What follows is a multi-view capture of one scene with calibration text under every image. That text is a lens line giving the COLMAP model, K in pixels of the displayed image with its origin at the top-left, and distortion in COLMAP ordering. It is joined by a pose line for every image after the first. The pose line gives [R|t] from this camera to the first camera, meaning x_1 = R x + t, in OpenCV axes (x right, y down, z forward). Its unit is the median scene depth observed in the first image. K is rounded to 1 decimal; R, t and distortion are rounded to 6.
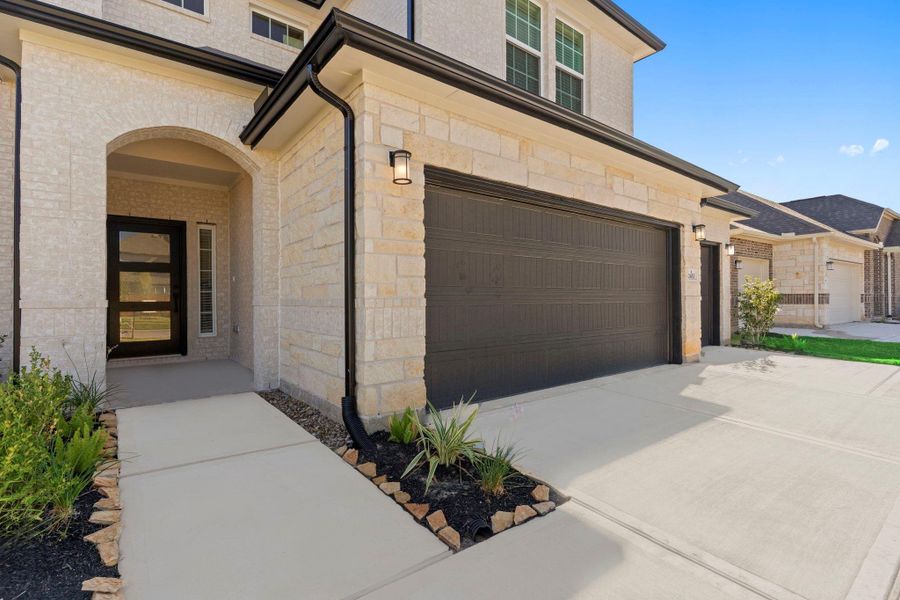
lens RADIAL K [[425.1, 0, 450.0], [0, 425.1, 300.0], [0, 0, 1]] dist [0.000233, 0.000082]
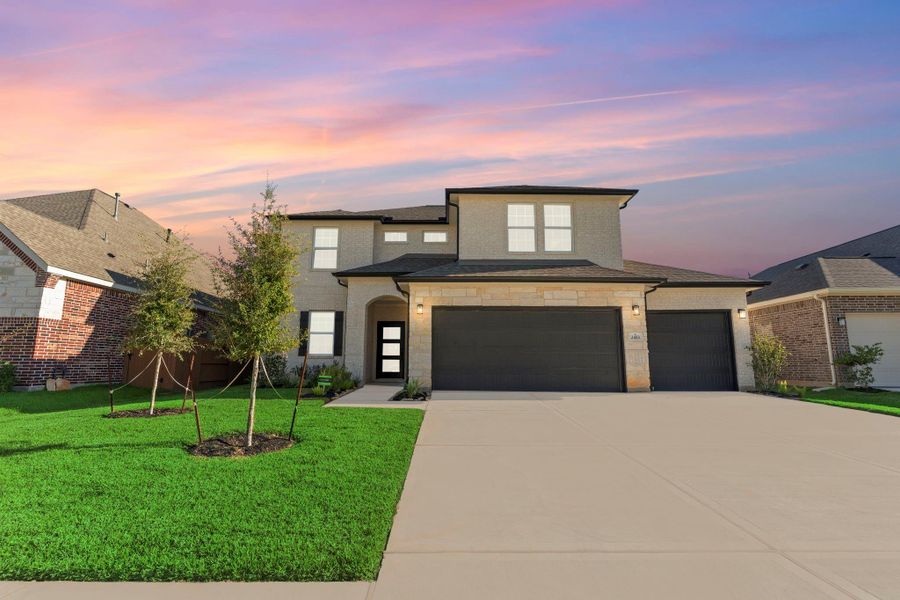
lens RADIAL K [[425.1, 0, 450.0], [0, 425.1, 300.0], [0, 0, 1]] dist [0.000233, 0.000082]
pose [[0.789600, -0.087772, -0.607312, 1.161884], [-0.007154, 0.988333, -0.152141, 0.063392], [0.613580, 0.124475, 0.779760, -0.803407]]
